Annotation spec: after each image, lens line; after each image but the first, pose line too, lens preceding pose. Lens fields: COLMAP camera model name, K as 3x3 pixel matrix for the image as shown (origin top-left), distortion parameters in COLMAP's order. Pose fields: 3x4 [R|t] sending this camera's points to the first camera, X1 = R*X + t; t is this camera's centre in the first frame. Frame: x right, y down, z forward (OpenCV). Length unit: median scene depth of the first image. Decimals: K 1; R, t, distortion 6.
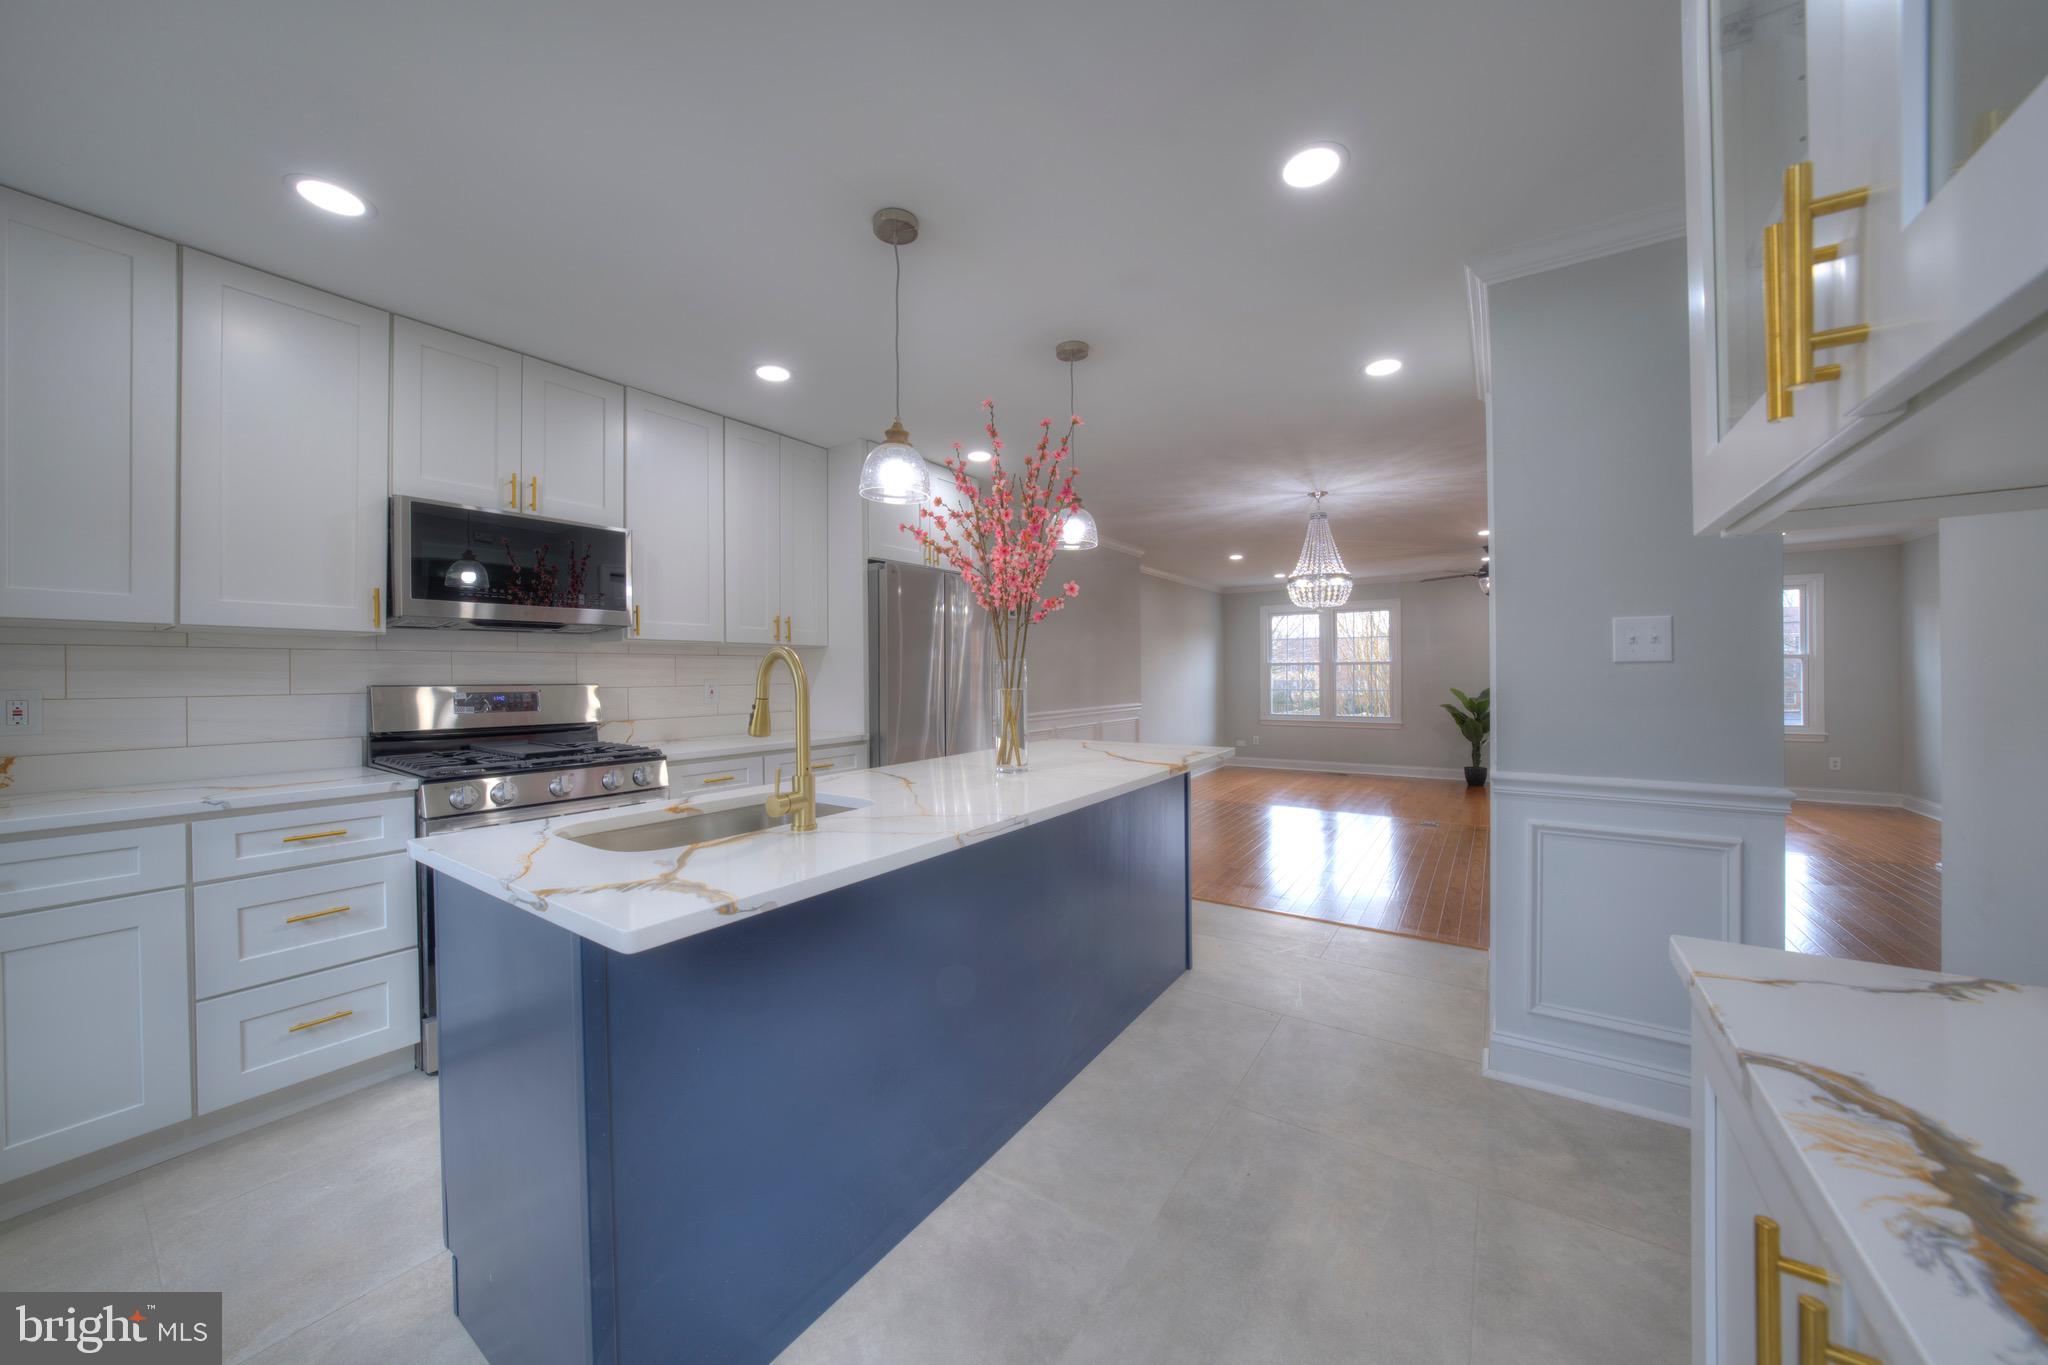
lens RADIAL K [[708.1, 0, 1027.5], [0, 708.1, 675.2], [0, 0, 1]] dist [-0.012508, 0.000062]
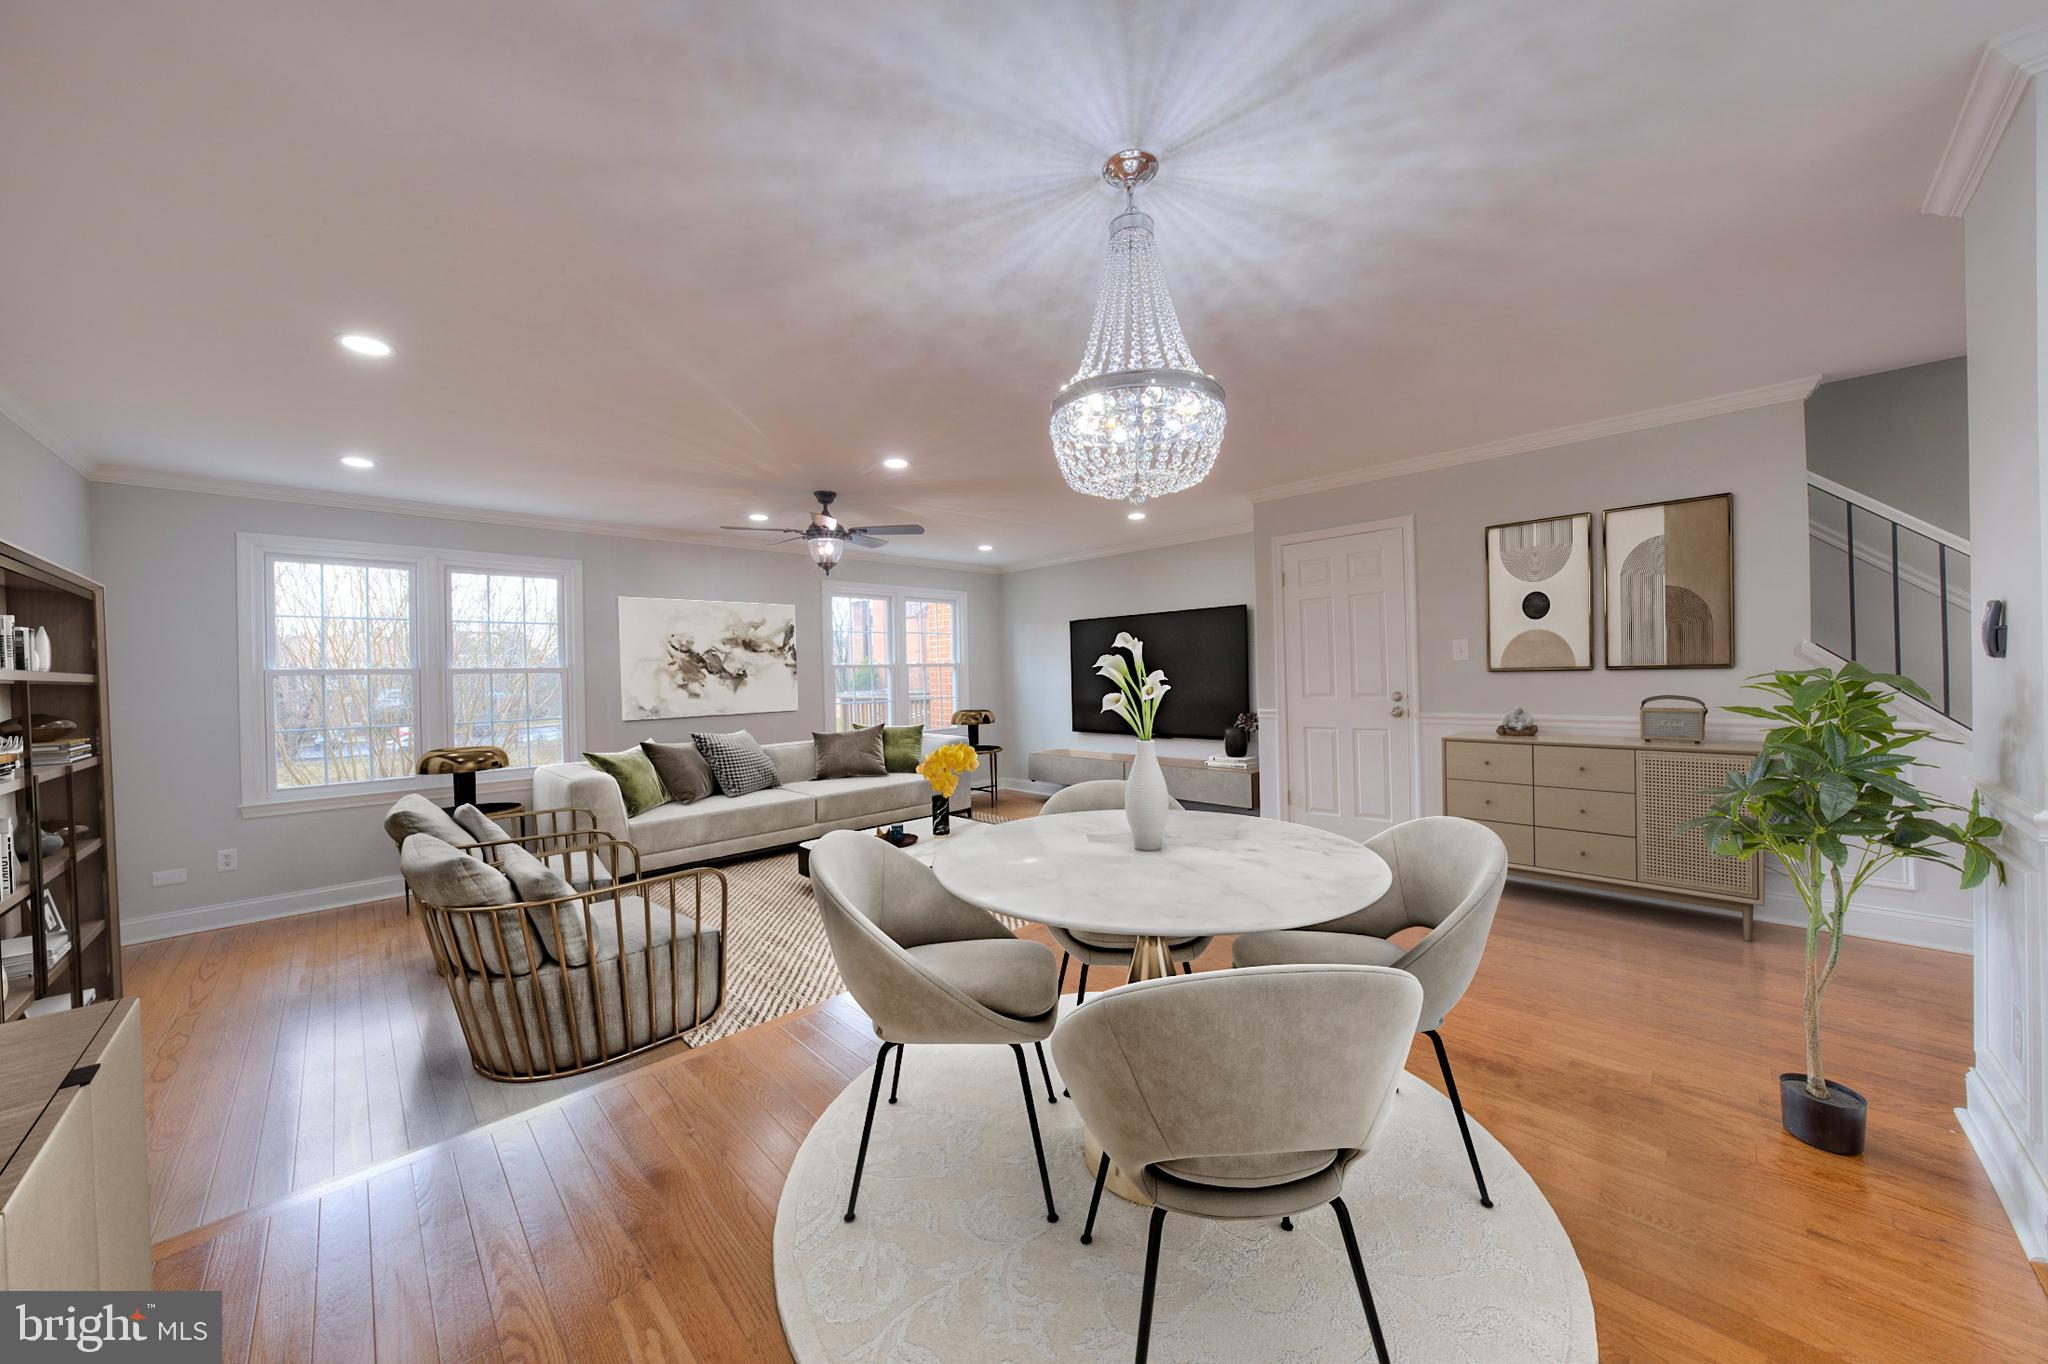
lens RADIAL K [[703.0, 0, 1019.0], [0, 703.0, 672.3], [0, 0, 1]] dist [-0.009863, 0.000032]
pose [[0.209785, 0.002590, 0.977744, 0.036045], [0.019321, 0.999790, -0.006794, -0.004859], [-0.977557, 0.020316, 0.209691, 0.573515]]
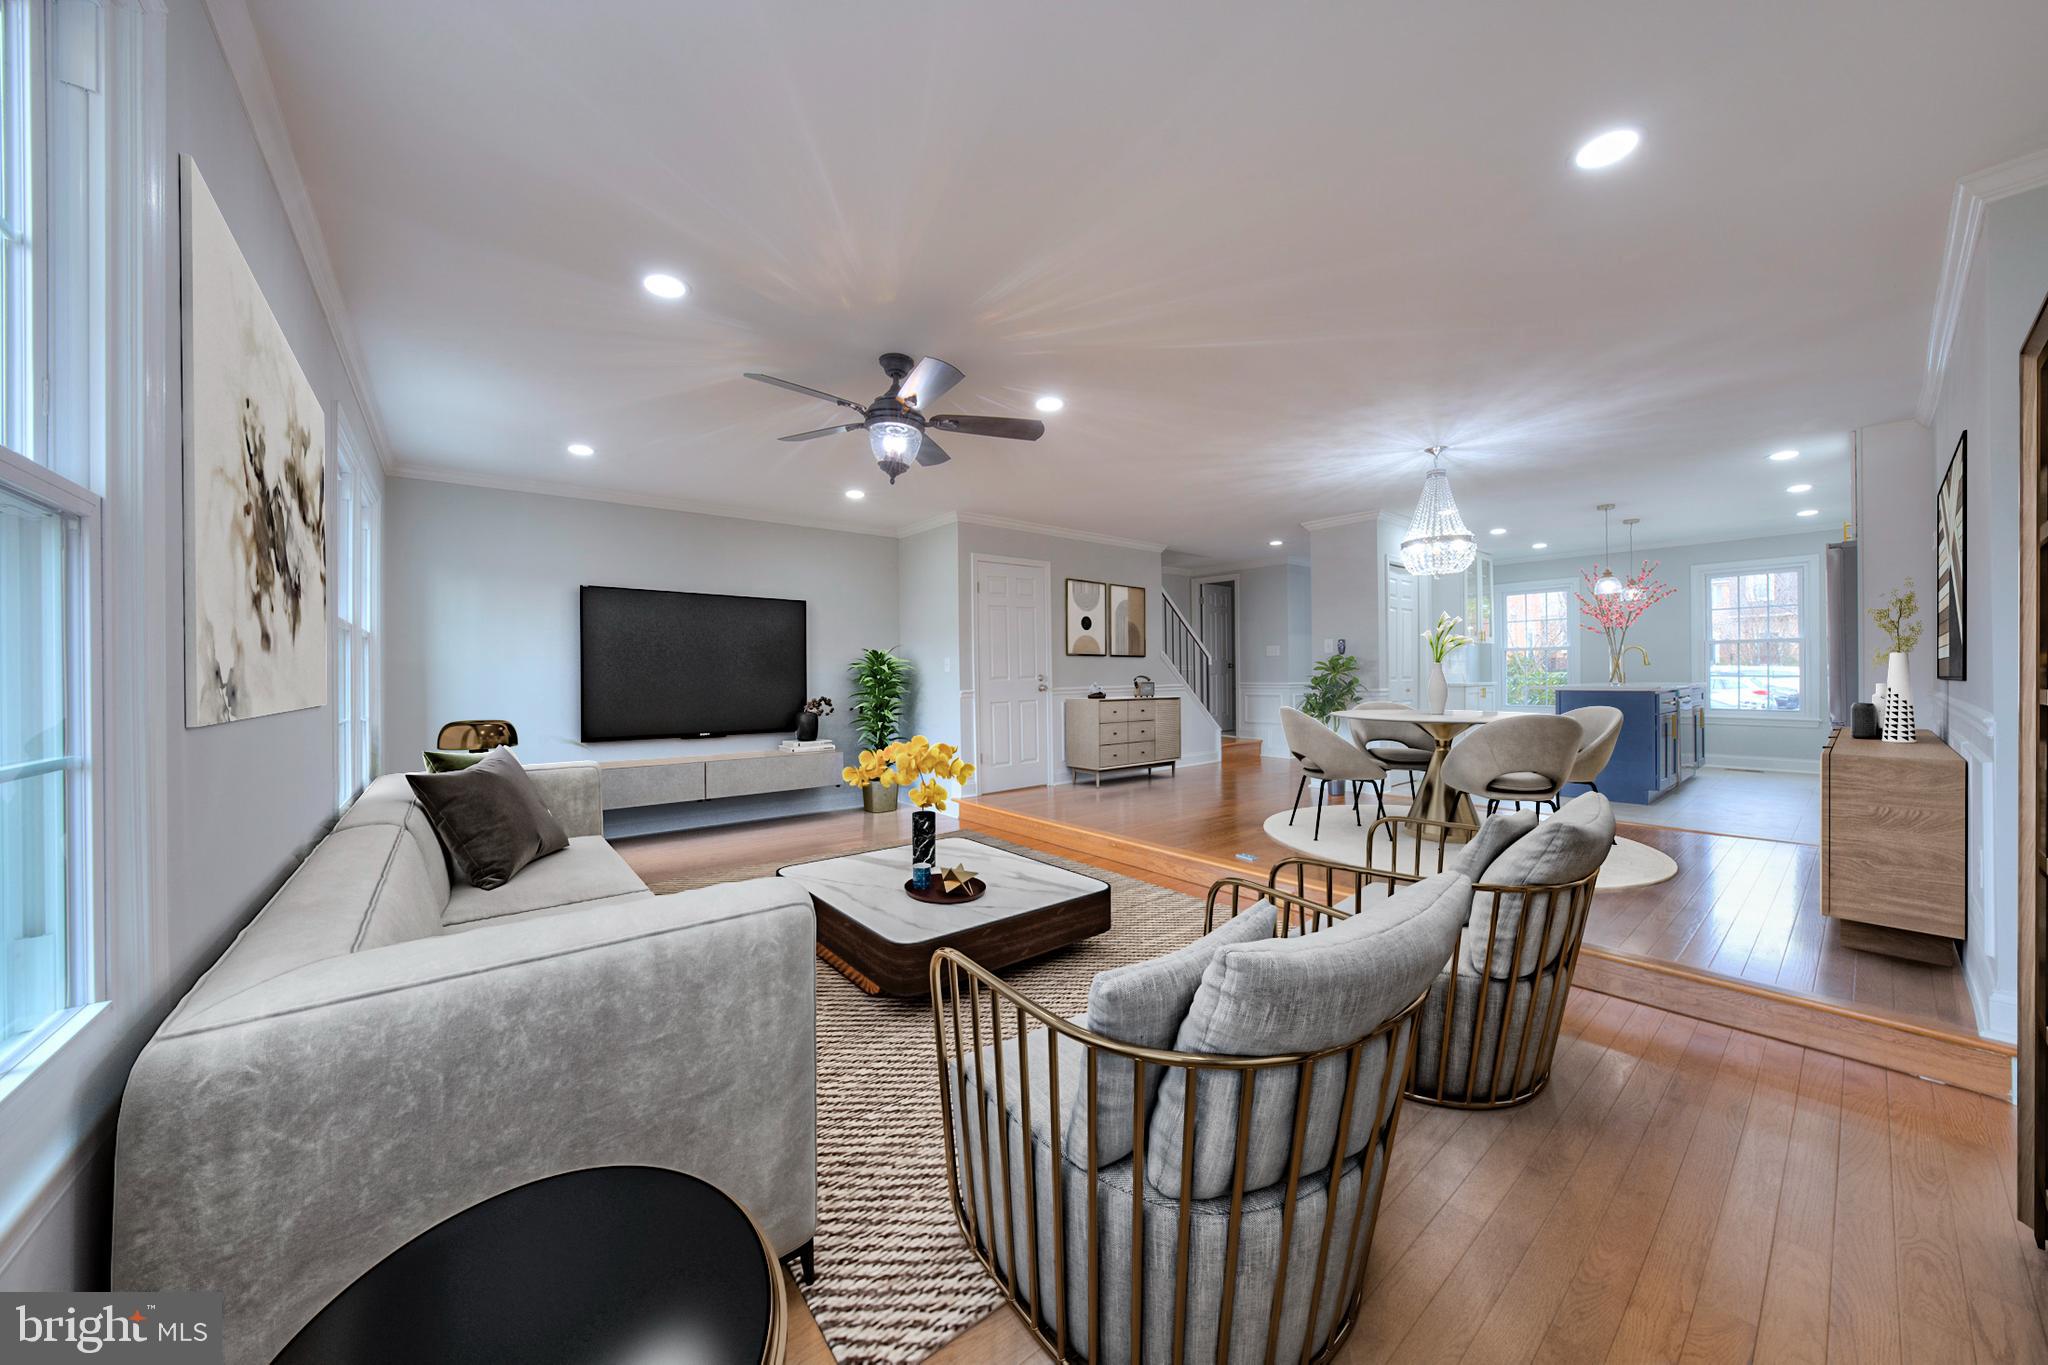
lens RADIAL K [[708.1, 0, 1027.5], [0, 708.1, 675.2], [0, 0, 1]] dist [-0.012508, 0.000062]
pose [[-0.953923, 0.014543, 0.299699, 0.375026], [0.014107, 0.999894, -0.003619, 0.013891], [-0.299719, 0.000776, -0.954027, 1.170394]]
